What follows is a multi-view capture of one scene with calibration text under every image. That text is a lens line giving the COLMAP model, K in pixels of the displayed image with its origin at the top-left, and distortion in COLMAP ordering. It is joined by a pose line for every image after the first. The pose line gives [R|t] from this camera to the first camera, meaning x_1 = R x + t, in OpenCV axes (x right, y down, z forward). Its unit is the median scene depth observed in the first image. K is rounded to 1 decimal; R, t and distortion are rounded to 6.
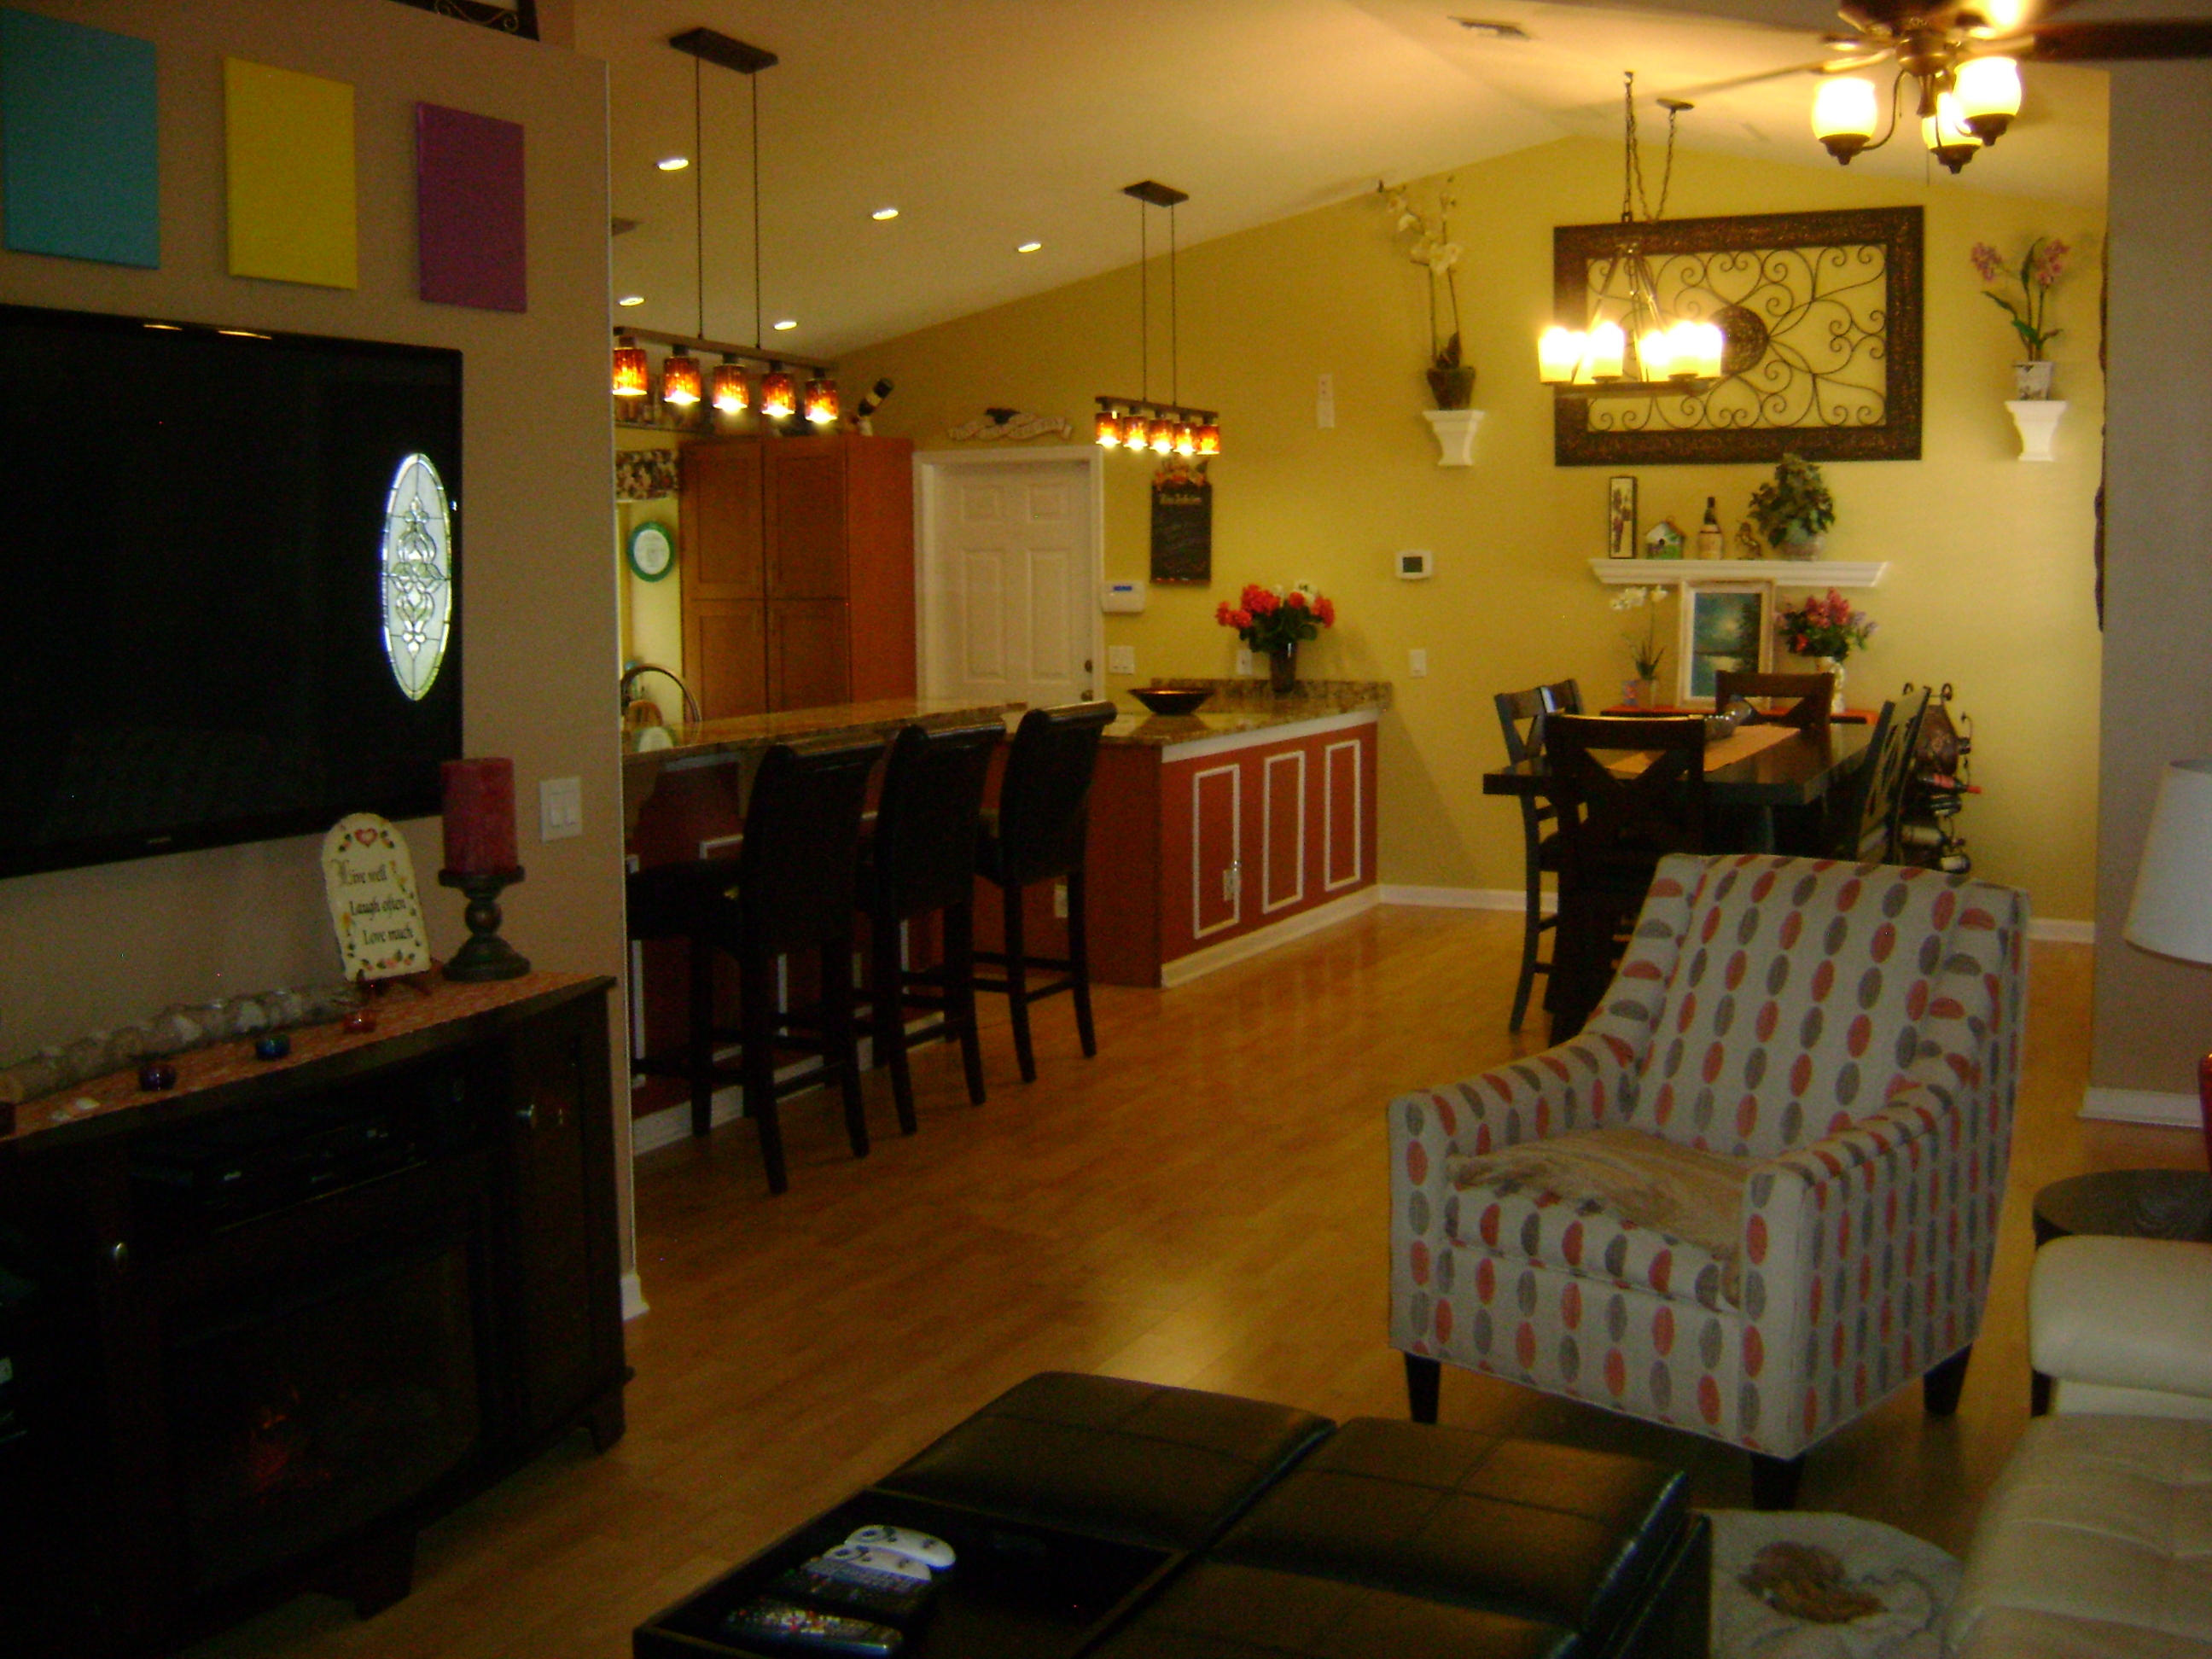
lens RADIAL K [[2317.0, 0, 1114.6], [0, 2317.0, 777.9], [0, 0, 1]] dist [-0.134408, 0.092600]
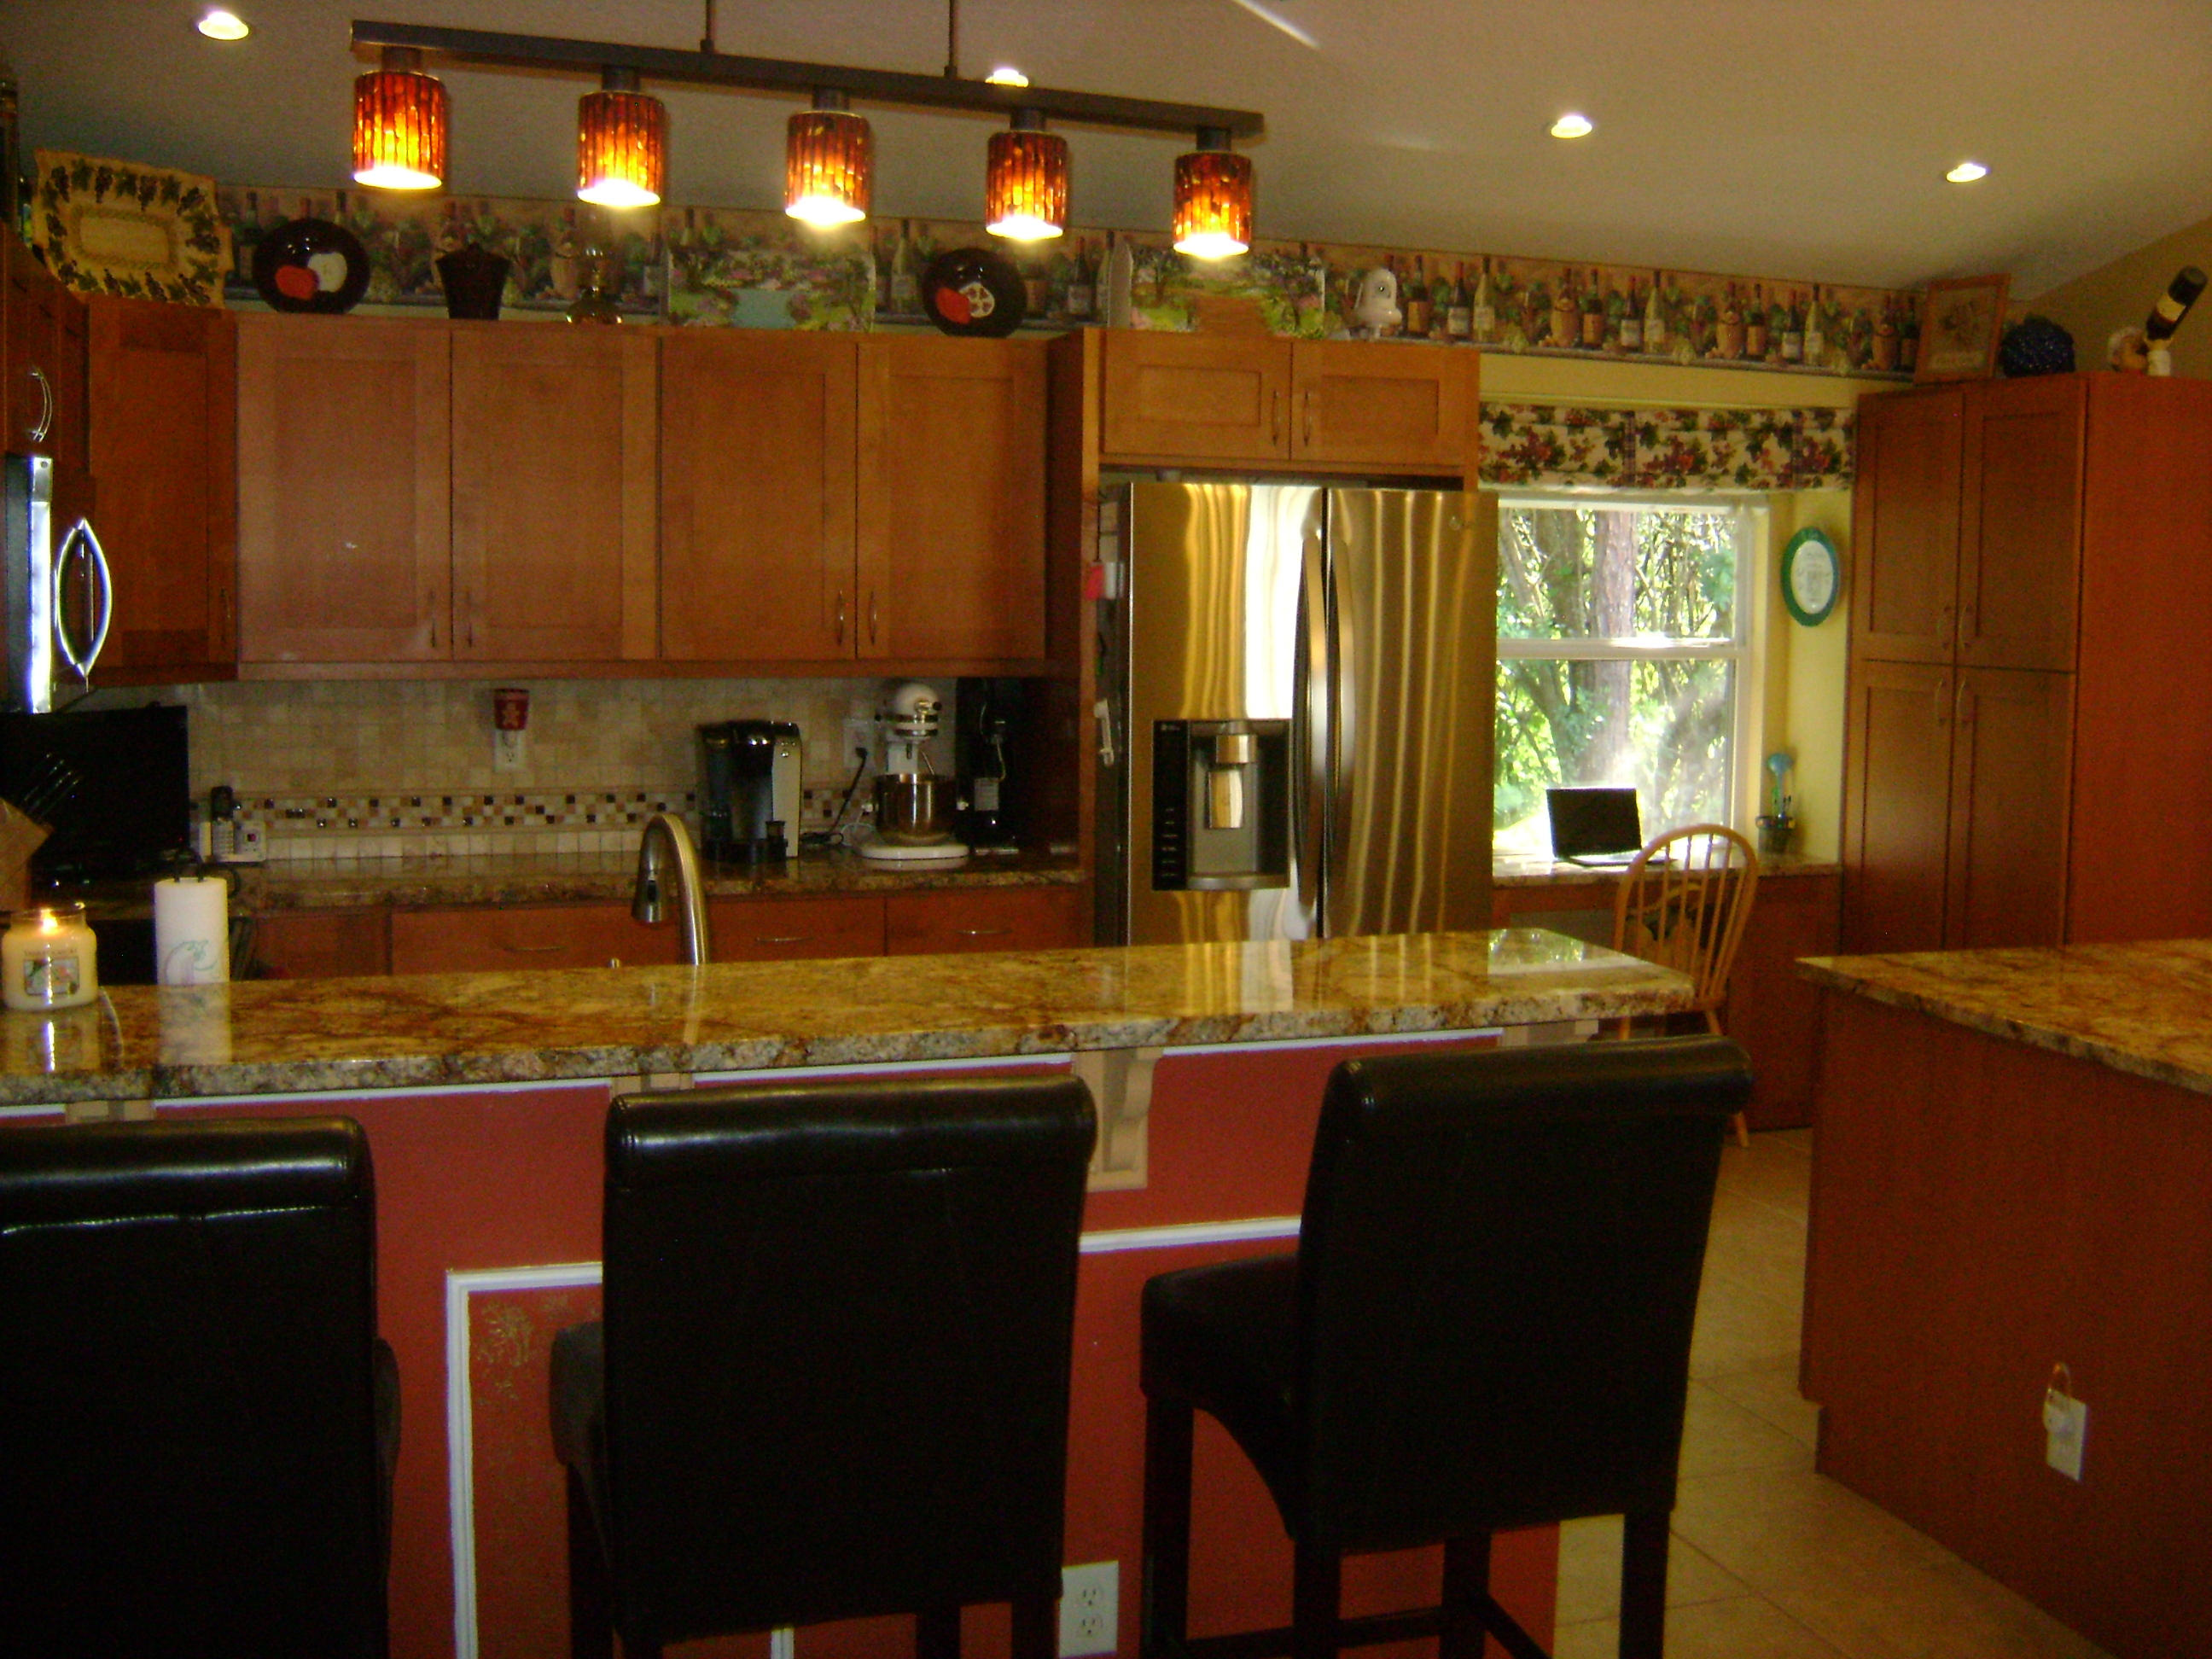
lens RADIAL K [[2317.0, 0, 1114.6], [0, 2317.0, 777.9], [0, 0, 1]] dist [-0.134408, 0.092600]
pose [[0.705926, 0.081738, -0.703554, 0.091909], [-0.089451, 0.995654, 0.025921, -0.041006], [0.702615, 0.044636, 0.710169, 0.408320]]
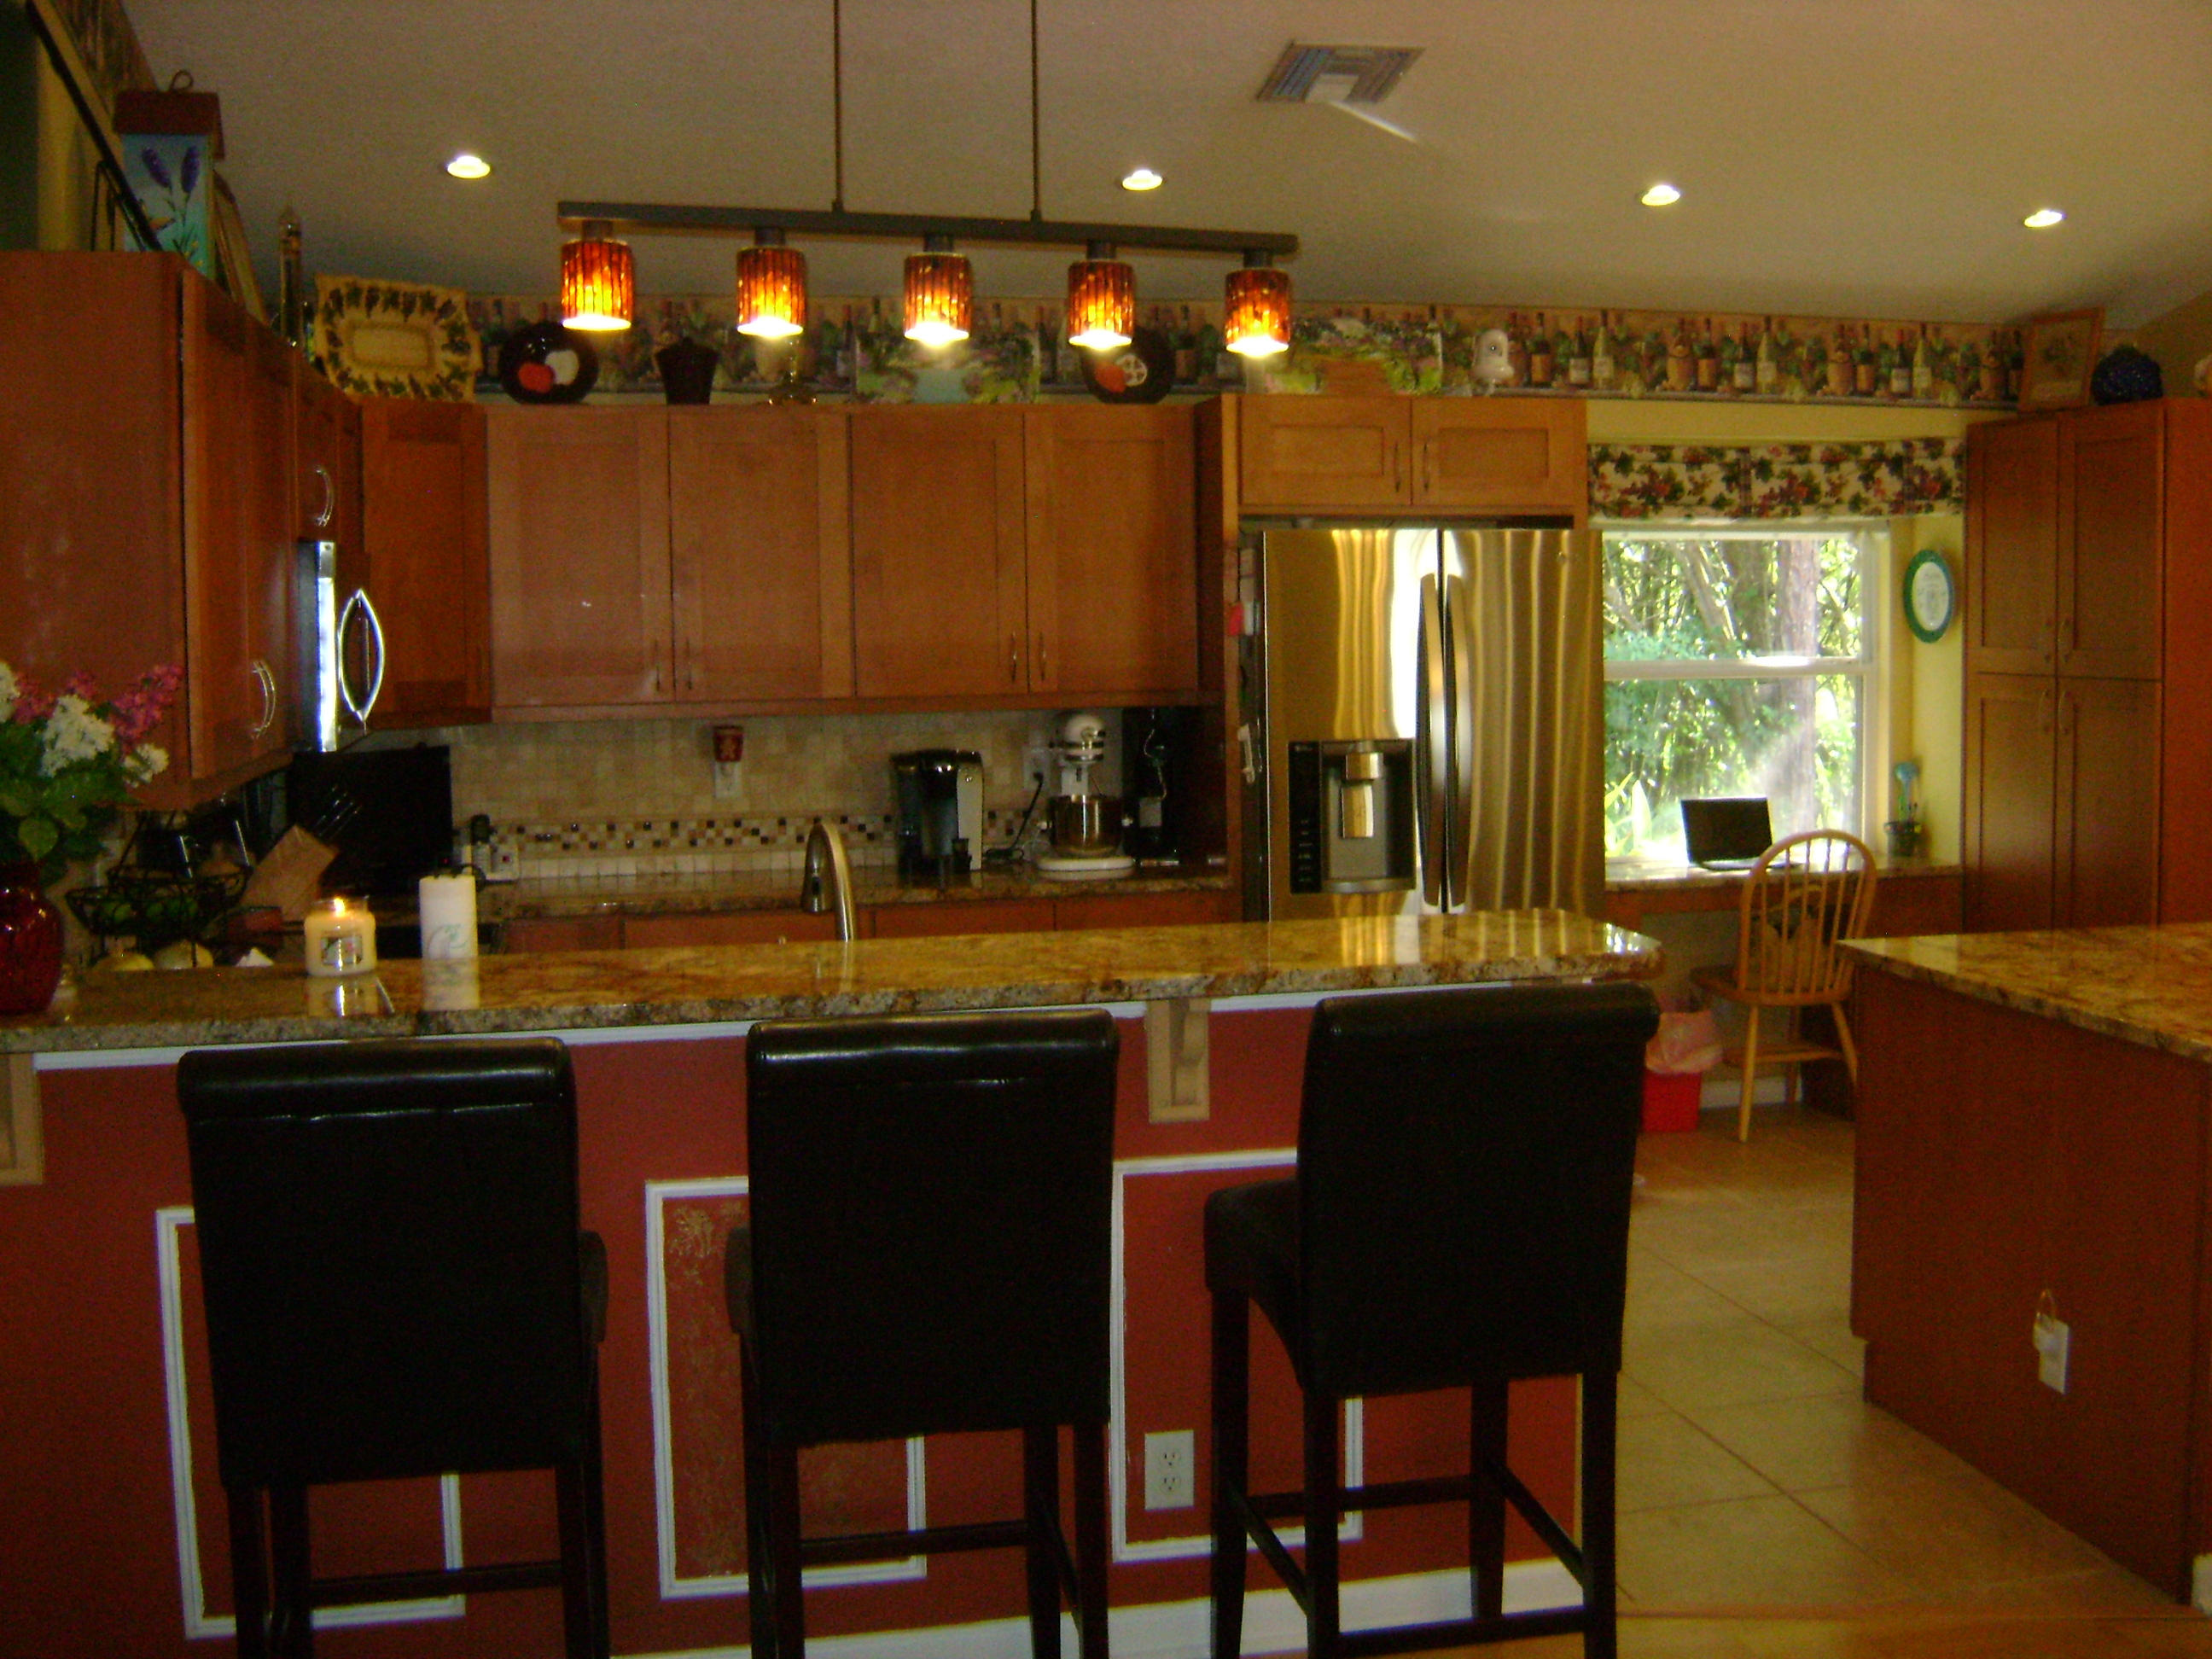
lens RADIAL K [[2317.0, 0, 1114.6], [0, 2317.0, 777.9], [0, 0, 1]] dist [-0.134408, 0.092600]
pose [[0.625776, 0.059916, -0.777698, 0.145772], [-0.069393, 0.997368, 0.021003, -0.041324], [0.776910, 0.040824, 0.628287, 0.387860]]
